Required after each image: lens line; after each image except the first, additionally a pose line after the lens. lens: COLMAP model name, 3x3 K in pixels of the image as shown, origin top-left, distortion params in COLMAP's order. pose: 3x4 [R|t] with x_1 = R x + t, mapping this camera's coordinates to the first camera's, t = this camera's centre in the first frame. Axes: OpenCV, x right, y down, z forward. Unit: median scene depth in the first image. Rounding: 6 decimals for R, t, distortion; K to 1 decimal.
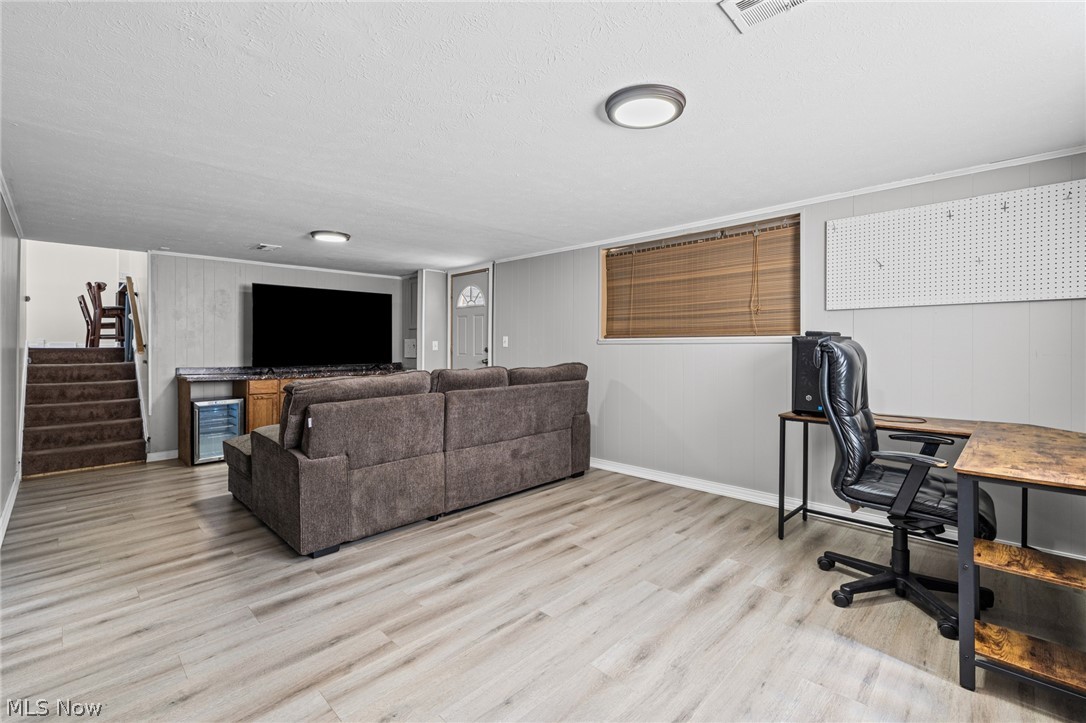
lens RADIAL K [[467.8, 0, 544.0], [0, 467.8, 356.3], [0, 0, 1]] dist [0.000542, 0.000004]
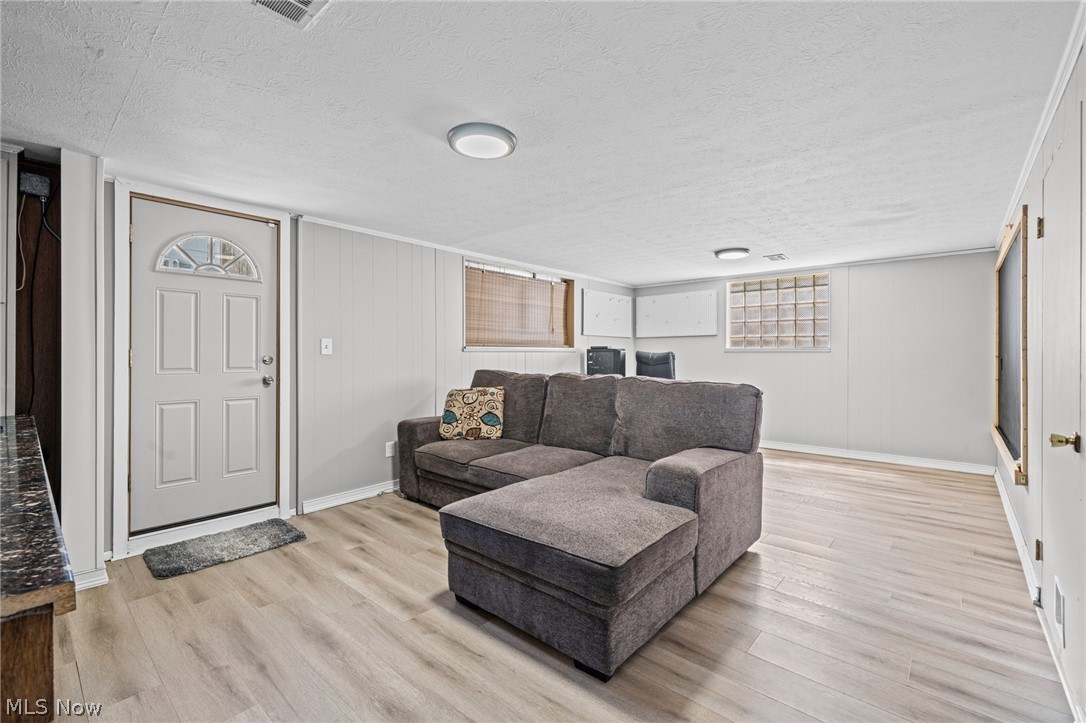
lens RADIAL K [[467.8, 0, 544.0], [0, 467.8, 356.3], [0, 0, 1]] dist [0.000542, 0.000004]
pose [[-0.043151, 0.001314, 0.999068, -0.922304], [0.024747, 0.999694, -0.000246, -0.012037], [-0.998762, 0.024713, -0.043171, 0.889125]]
